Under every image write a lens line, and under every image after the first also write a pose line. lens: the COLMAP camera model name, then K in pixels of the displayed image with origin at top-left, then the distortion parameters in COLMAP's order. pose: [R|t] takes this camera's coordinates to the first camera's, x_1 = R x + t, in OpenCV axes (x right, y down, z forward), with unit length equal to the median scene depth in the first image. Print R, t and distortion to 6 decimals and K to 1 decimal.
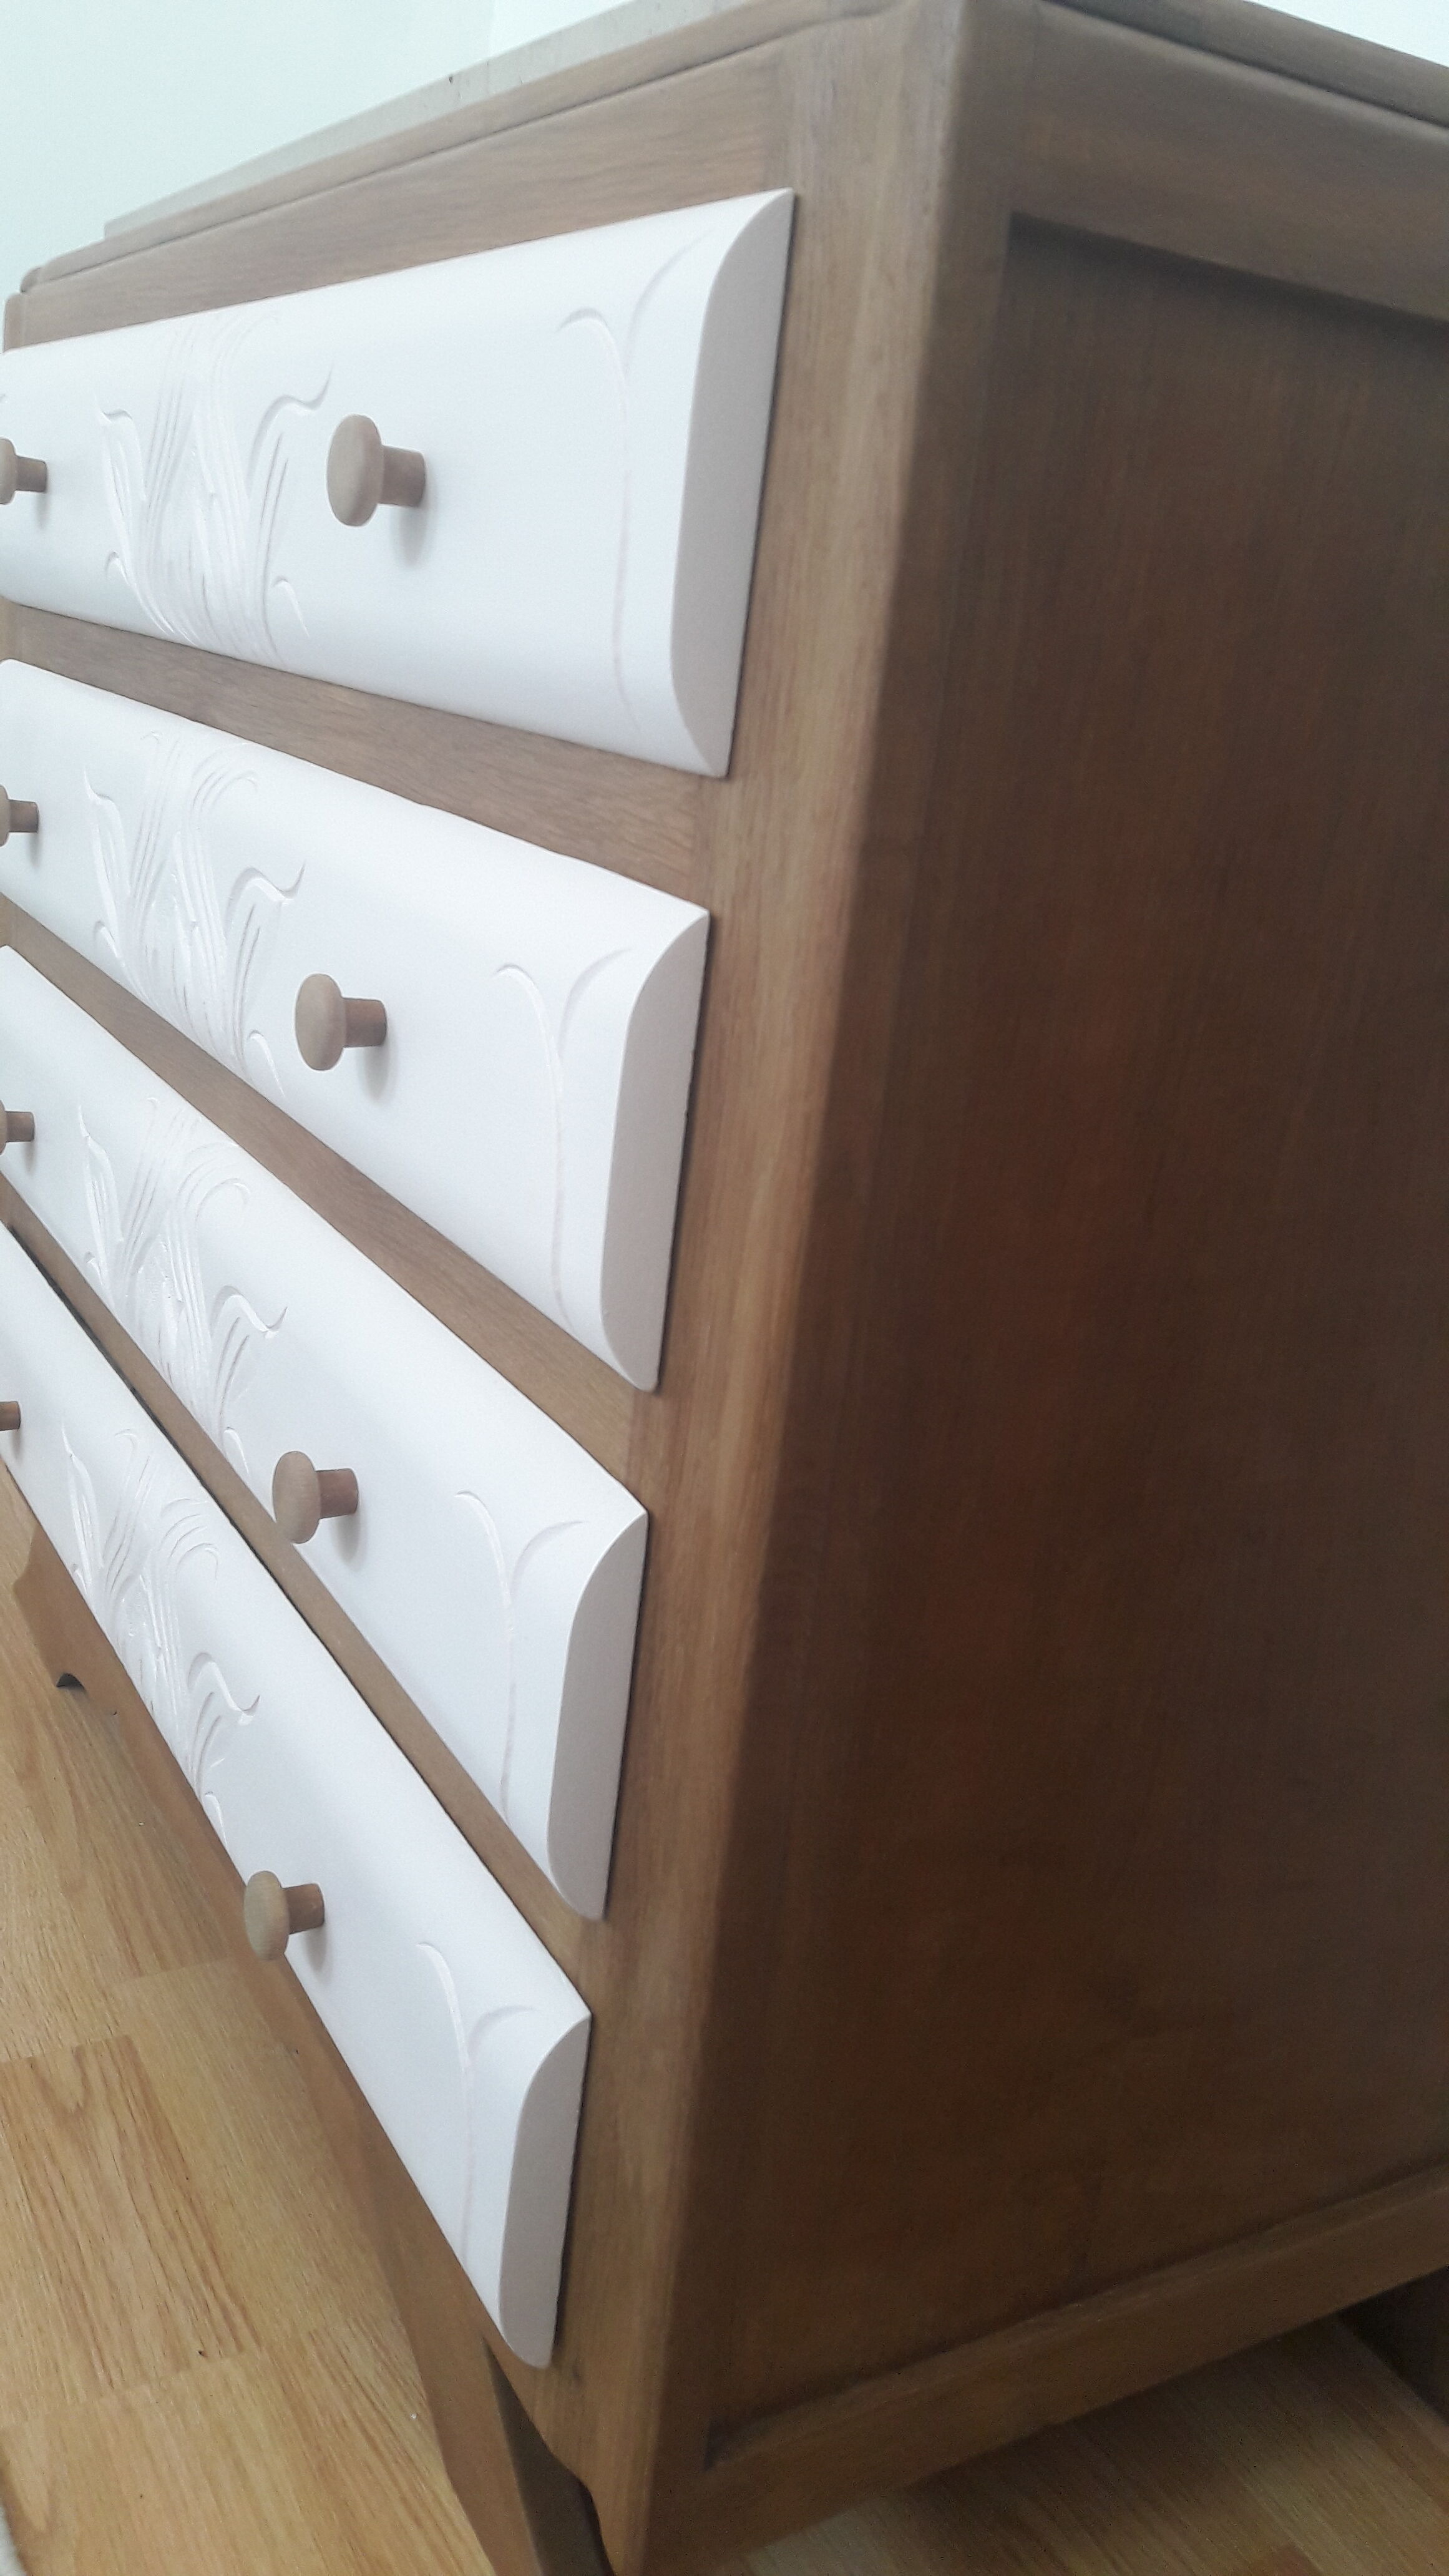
lens RADIAL K [[2139.5, 0, 768.6], [0, 2139.5, 1232.5], [0, 0, 1]] dist [0.114527, -0.211986]
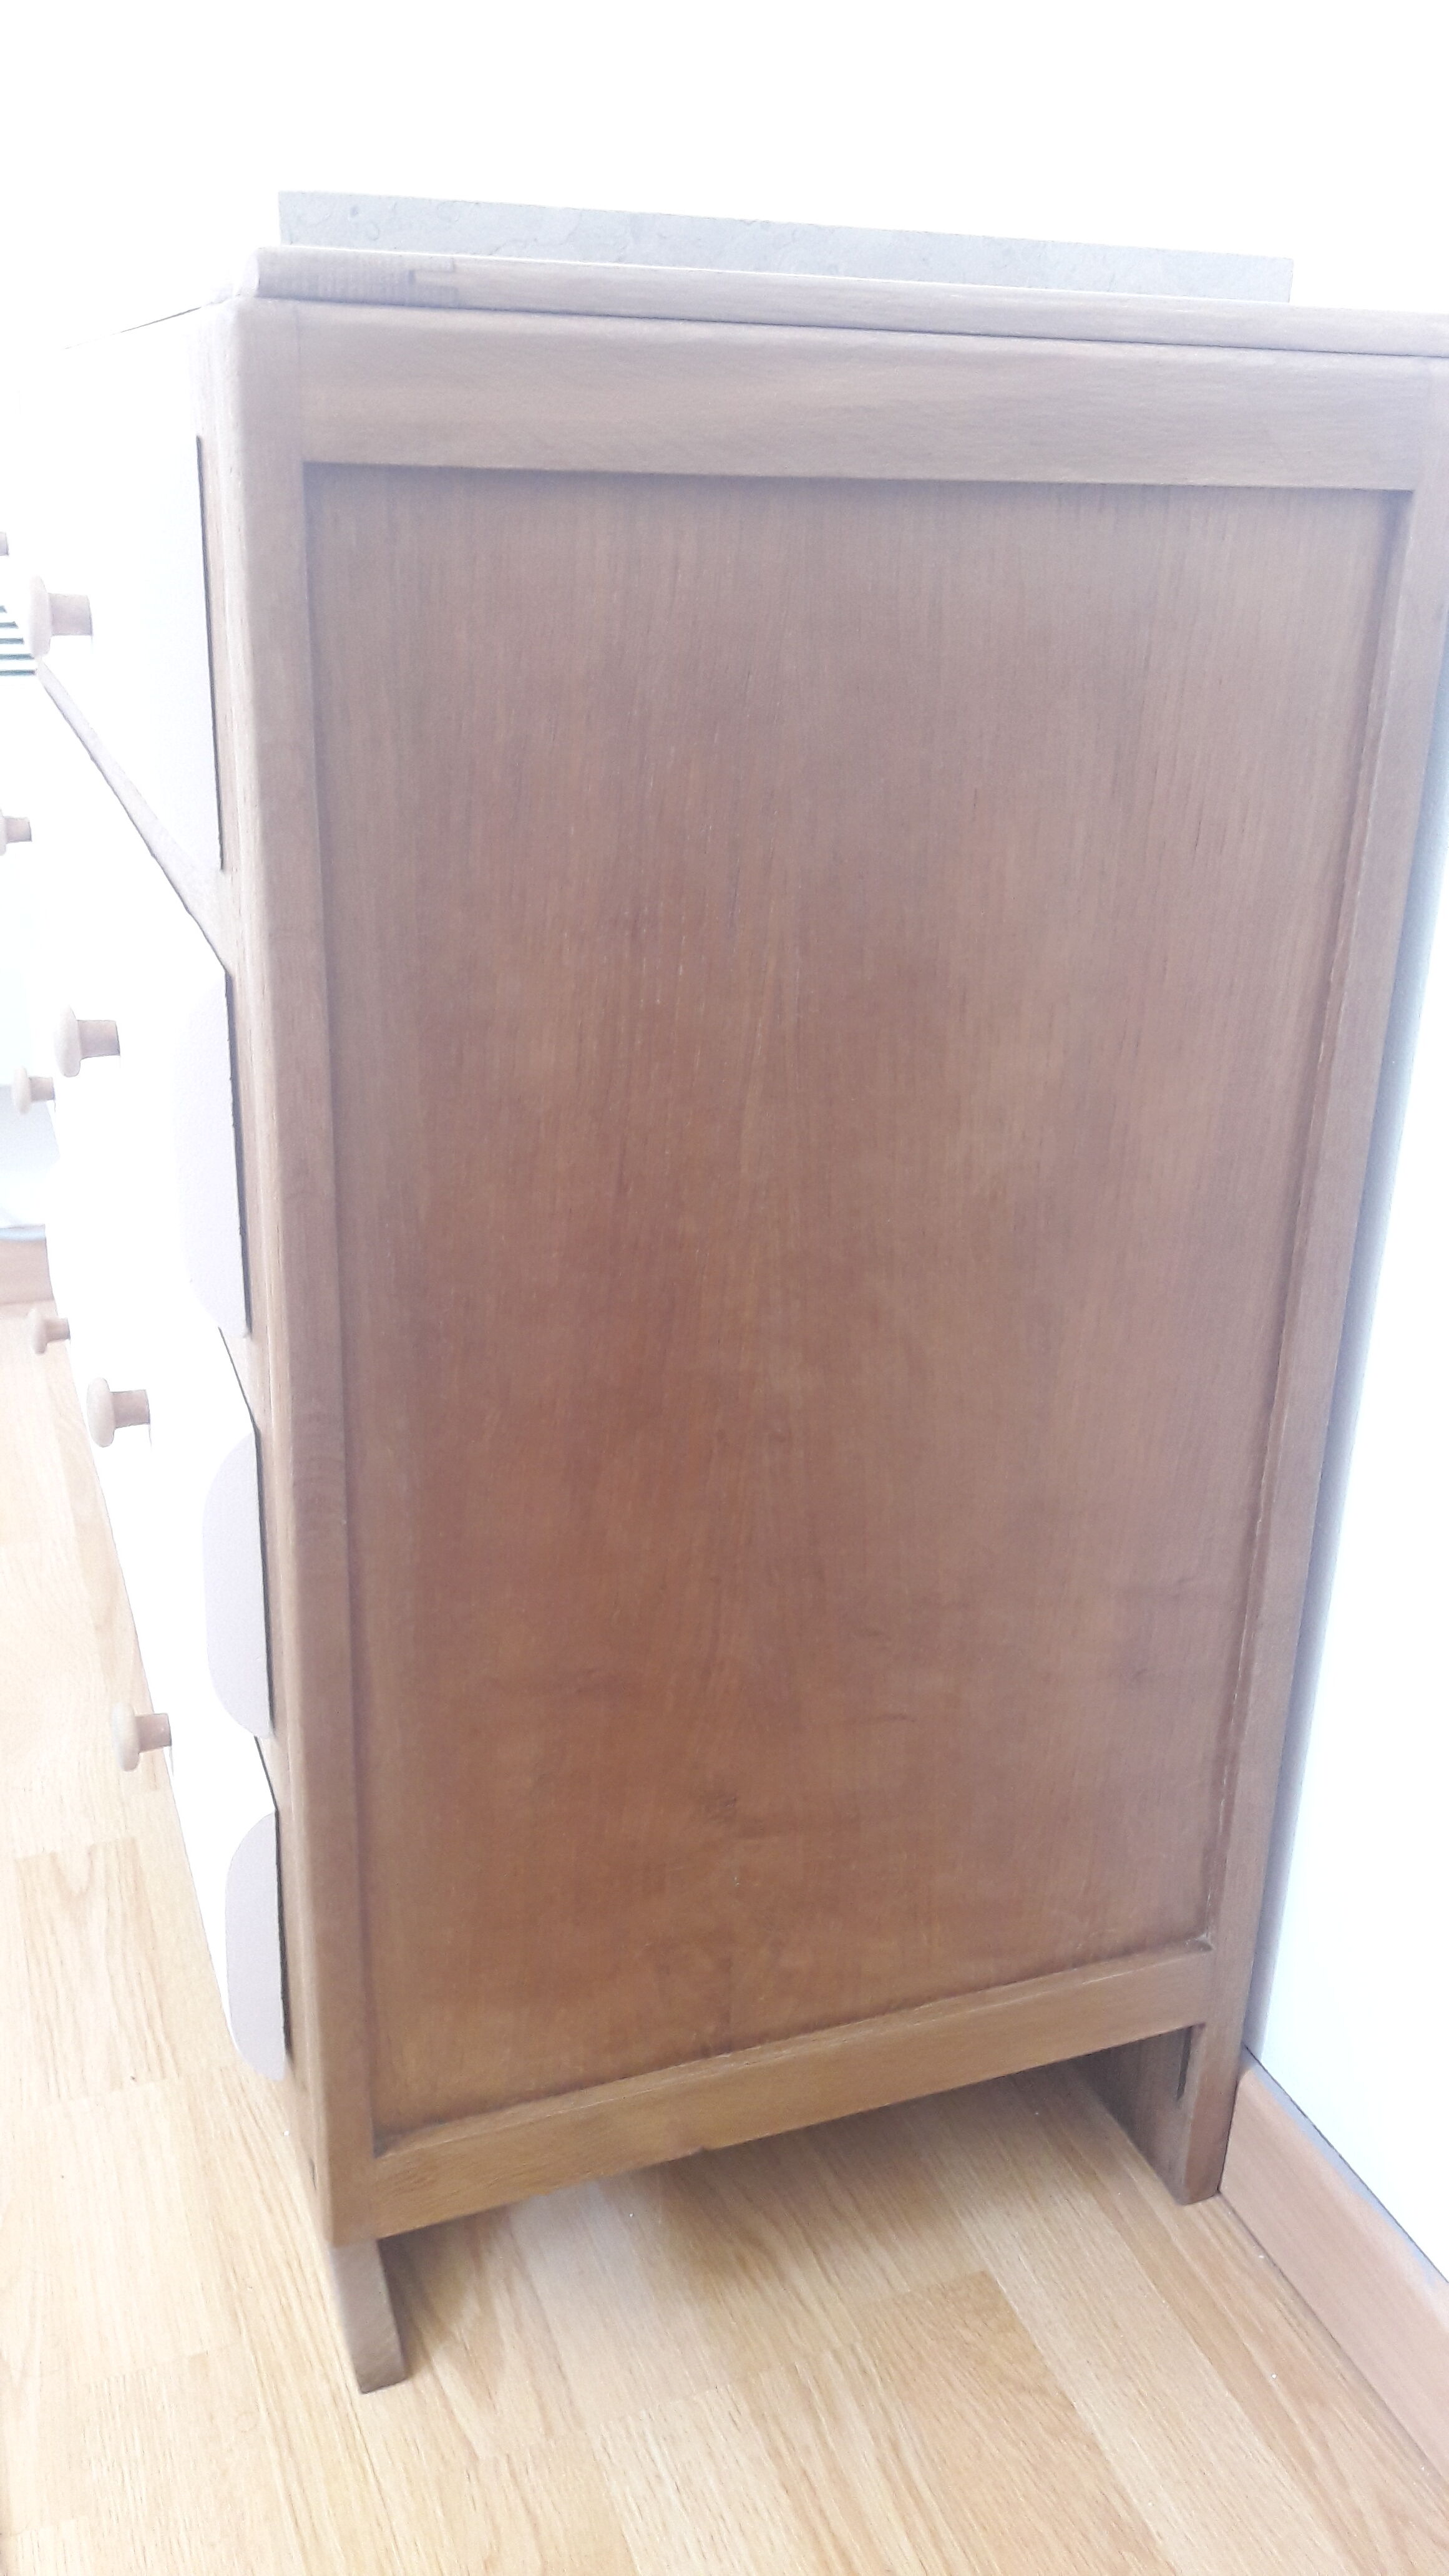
lens RADIAL K [[2083.6, 0, 680.3], [0, 2083.6, 1229.3], [0, 0, 1]] dist [0.301123, -0.861231]
pose [[0.984908, -0.026407, -0.171053, 0.284244], [0.036534, 0.997744, 0.056328, -0.035764], [0.169179, -0.061727, 0.983650, -0.140465]]
